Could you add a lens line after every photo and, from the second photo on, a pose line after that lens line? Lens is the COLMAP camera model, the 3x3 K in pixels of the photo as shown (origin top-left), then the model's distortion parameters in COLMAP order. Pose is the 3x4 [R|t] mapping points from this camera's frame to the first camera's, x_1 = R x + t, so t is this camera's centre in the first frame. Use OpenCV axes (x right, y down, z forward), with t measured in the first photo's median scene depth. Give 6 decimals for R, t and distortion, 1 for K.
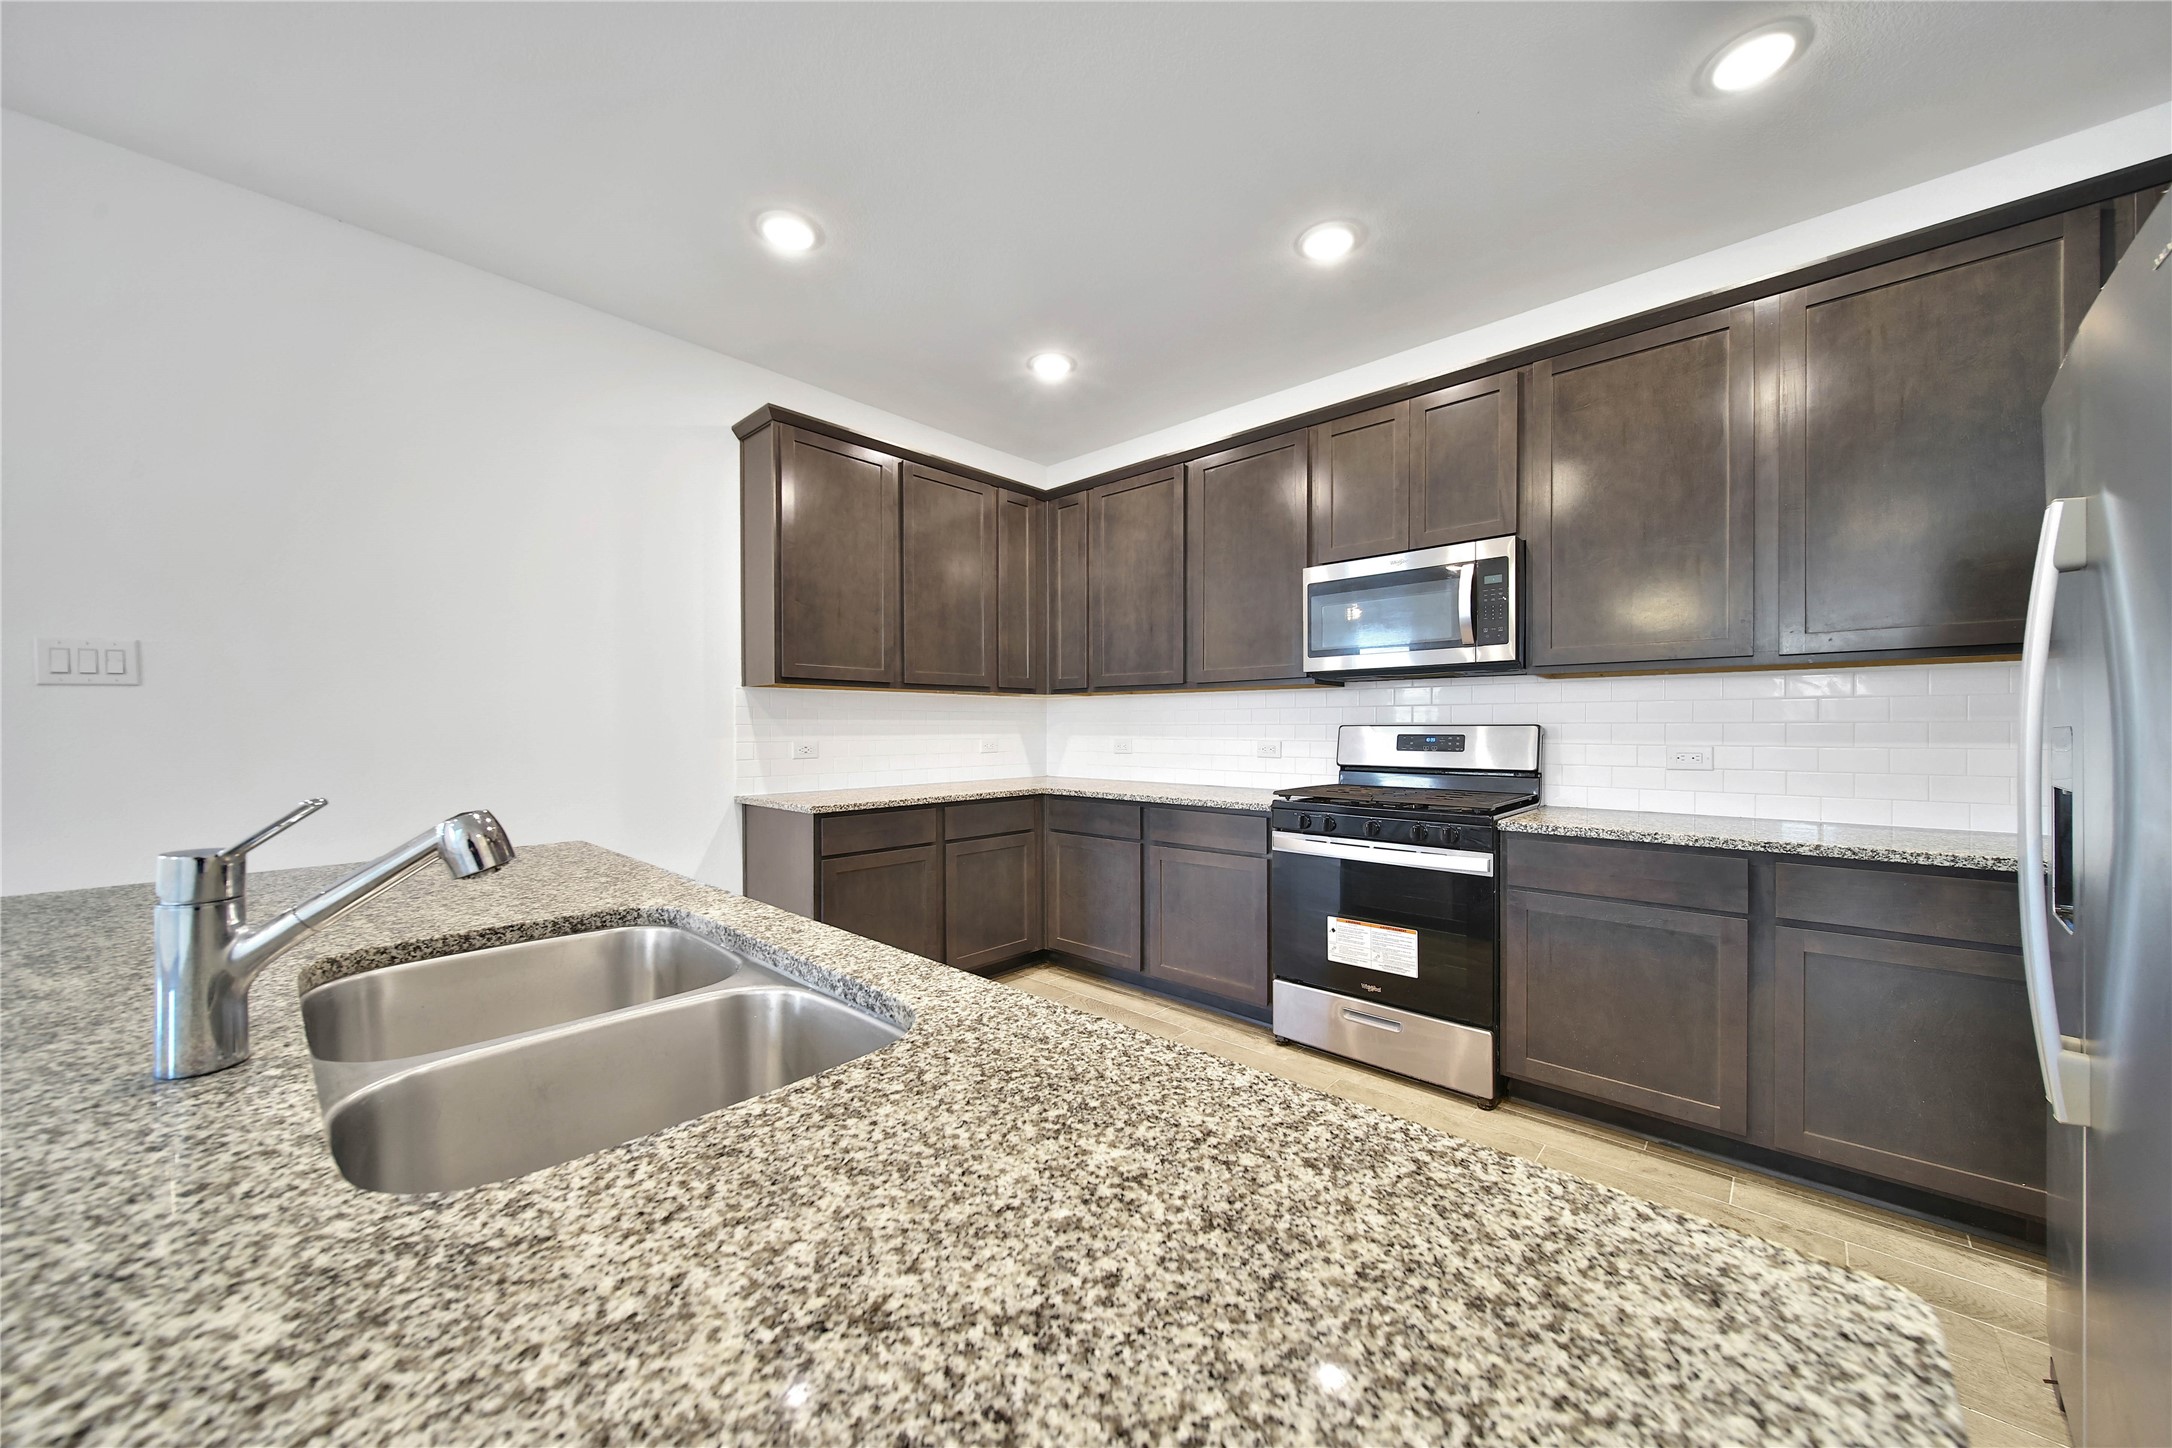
lens RADIAL K [[776.9, 0, 1088.5], [0, 776.9, 728.8], [0, 0, 1]] dist [-0.002113, -0.000111]
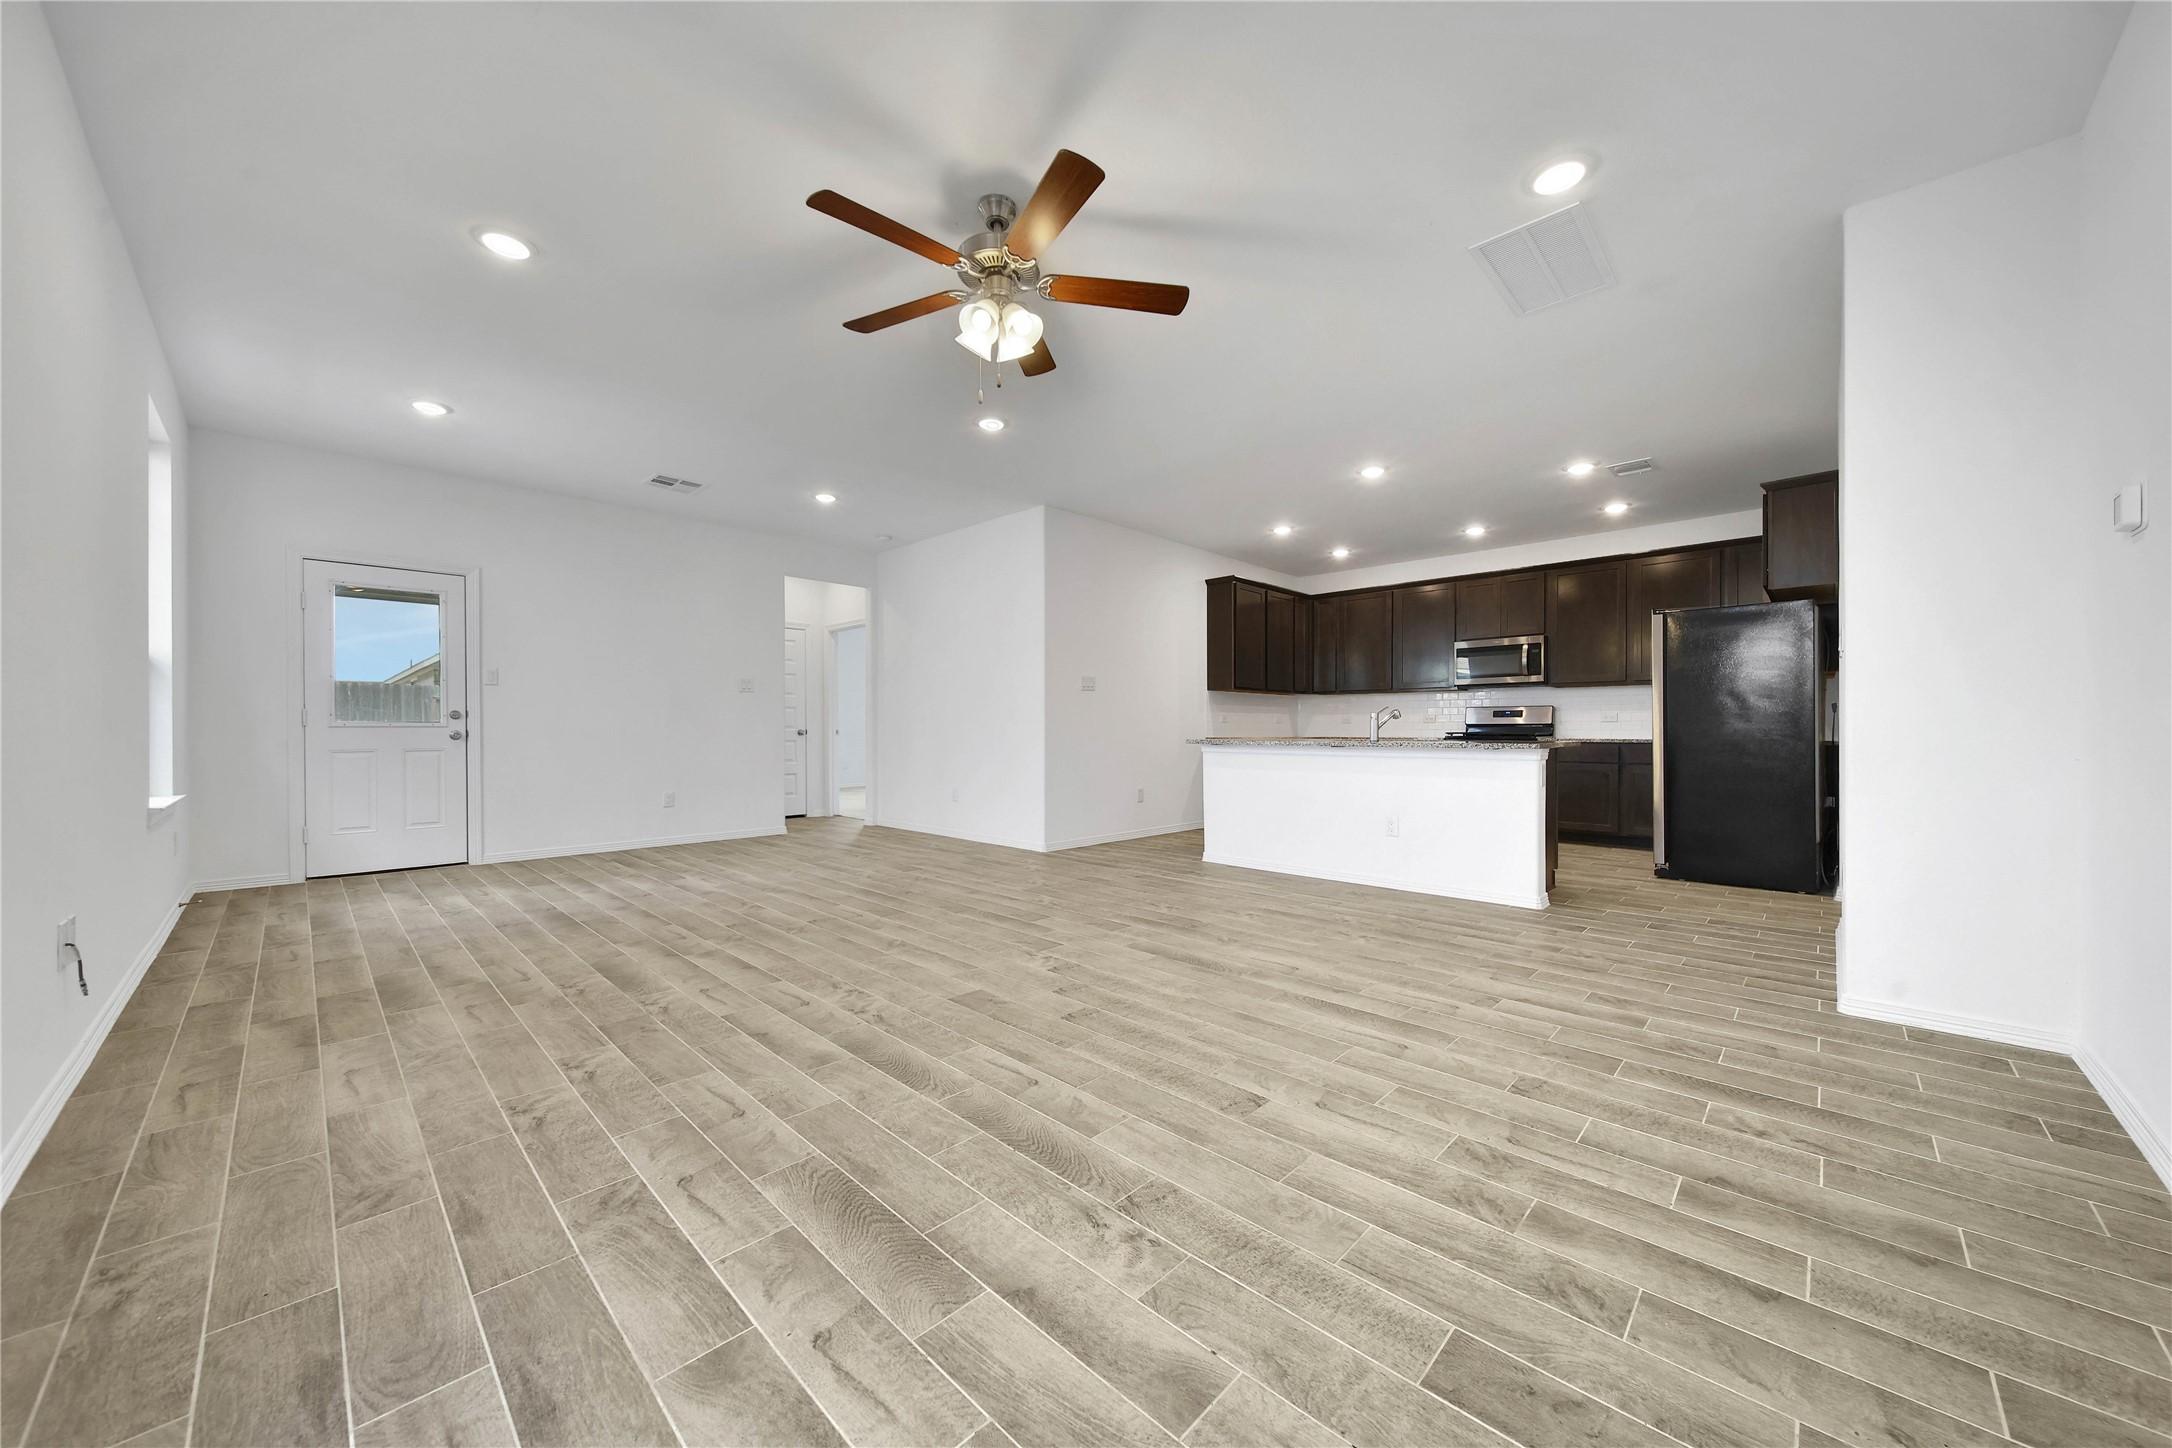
lens RADIAL K [[766.7, 0, 1079.9], [0, 766.7, 725.0], [0, 0, 1]] dist [-0.001031, -0.000265]
pose [[0.999744, 0.001574, -0.022588, -0.965595], [-0.001743, 0.999971, -0.007478, 0.083358], [0.022575, 0.007515, 0.999717, -1.634747]]
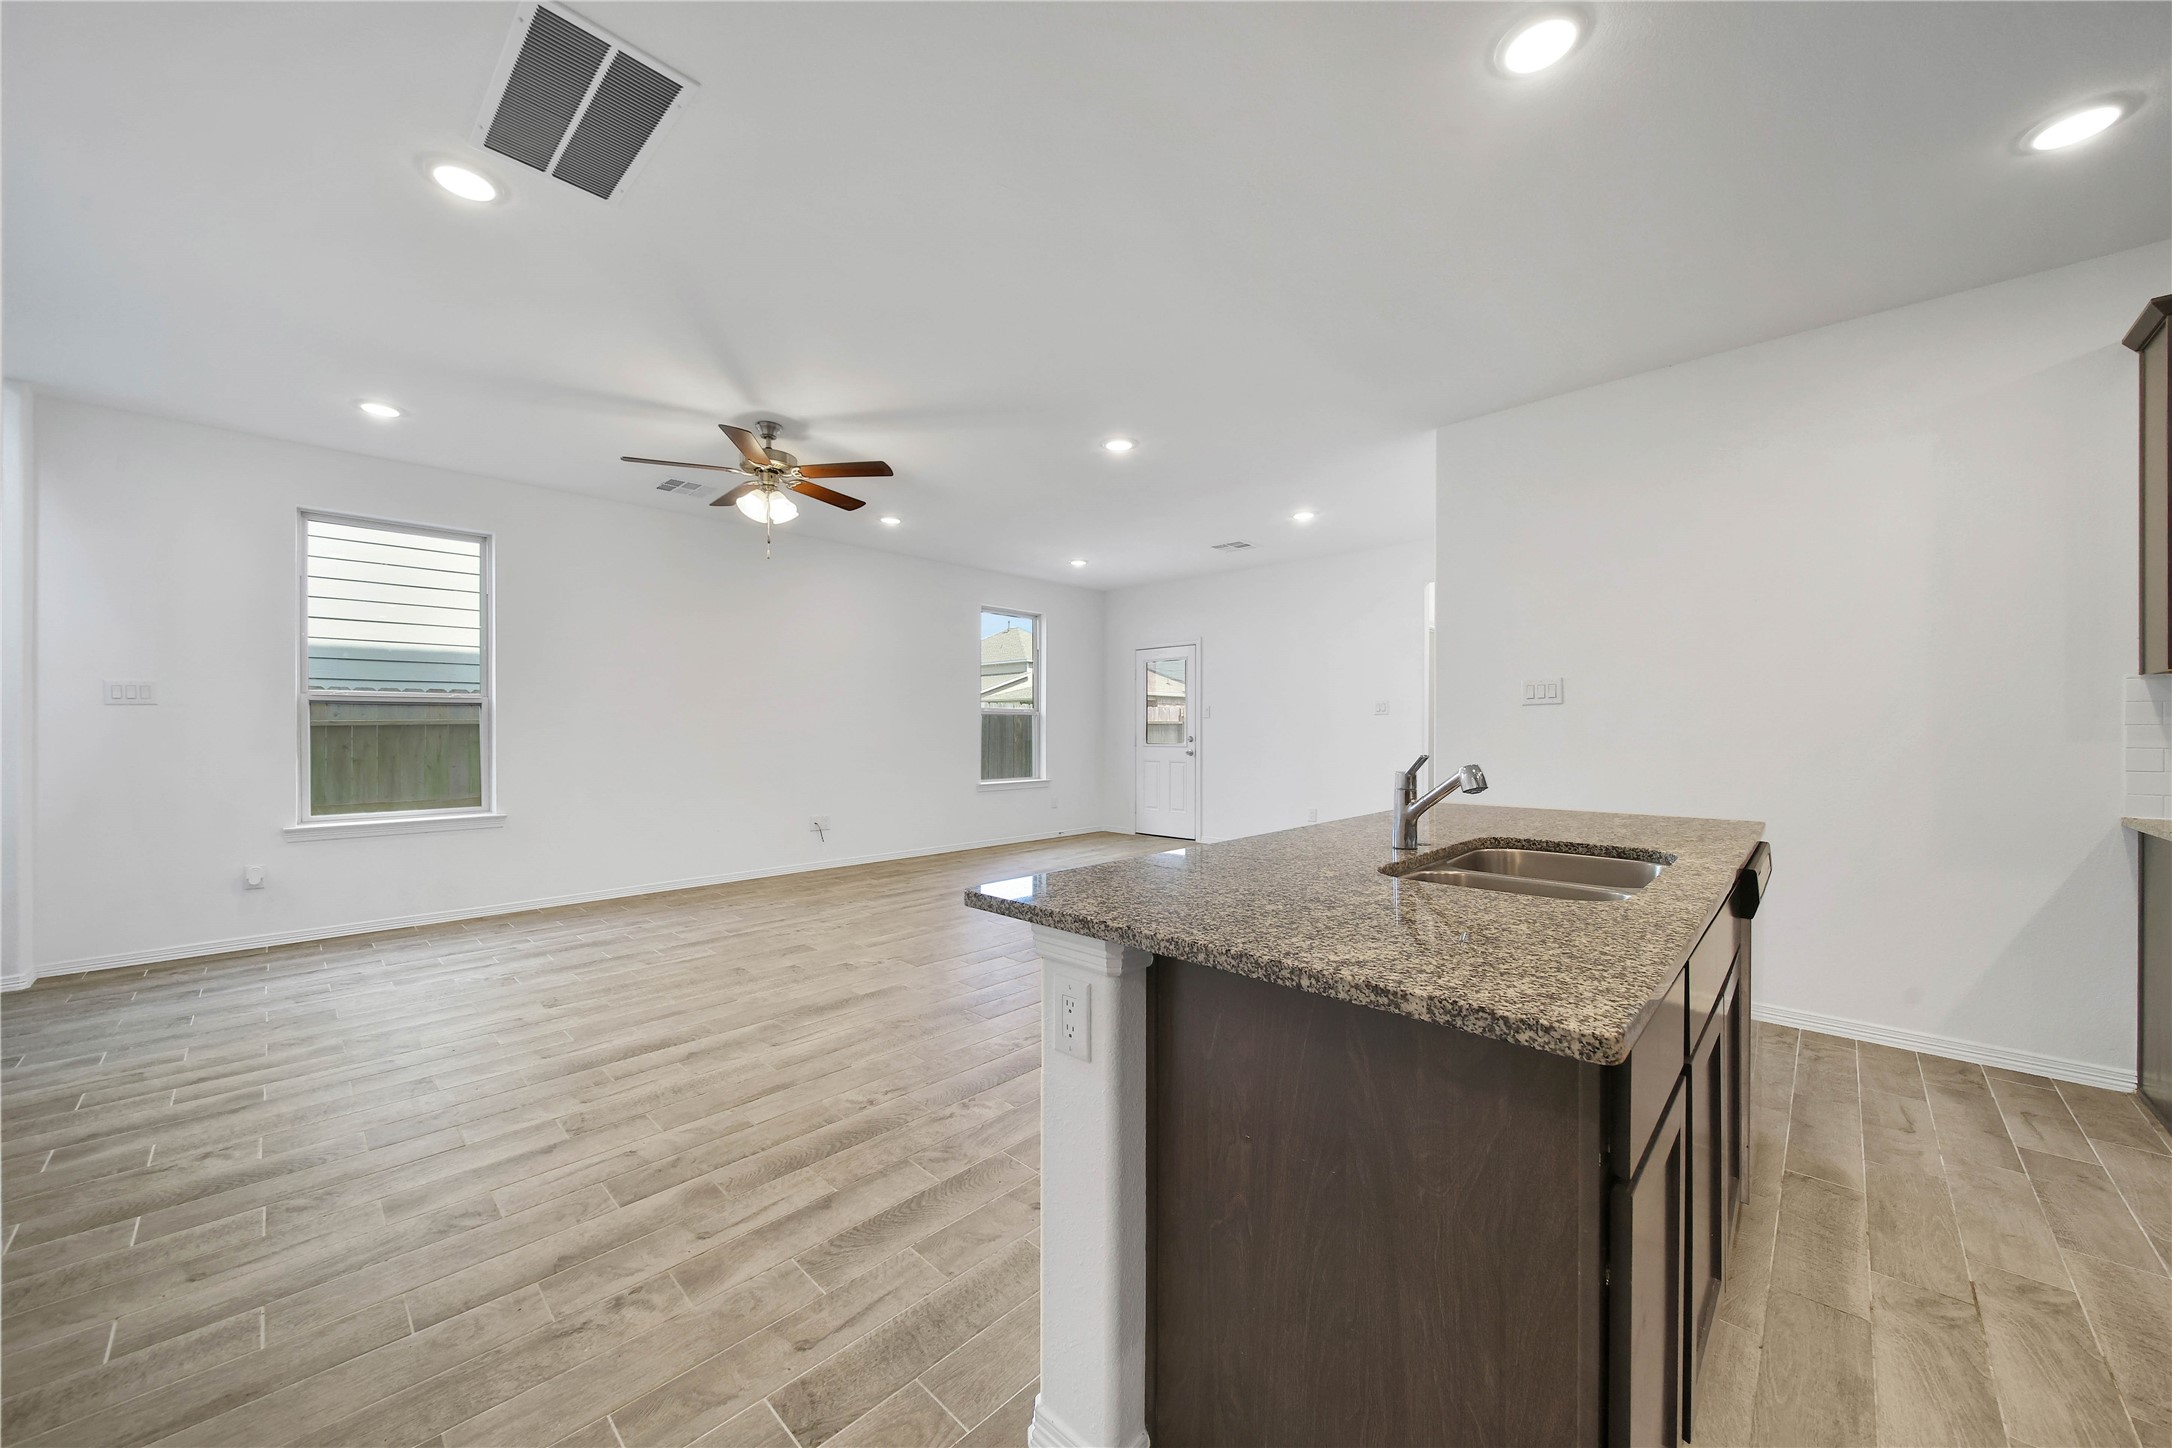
lens RADIAL K [[776.9, 0, 1088.5], [0, 776.9, 728.8], [0, 0, 1]] dist [-0.002113, -0.000111]
pose [[-0.007219, 0.001619, -0.999973, 0.405683], [-0.001543, 0.999997, 0.001630, -0.001129], [0.999973, 0.001555, -0.007217, -0.034369]]
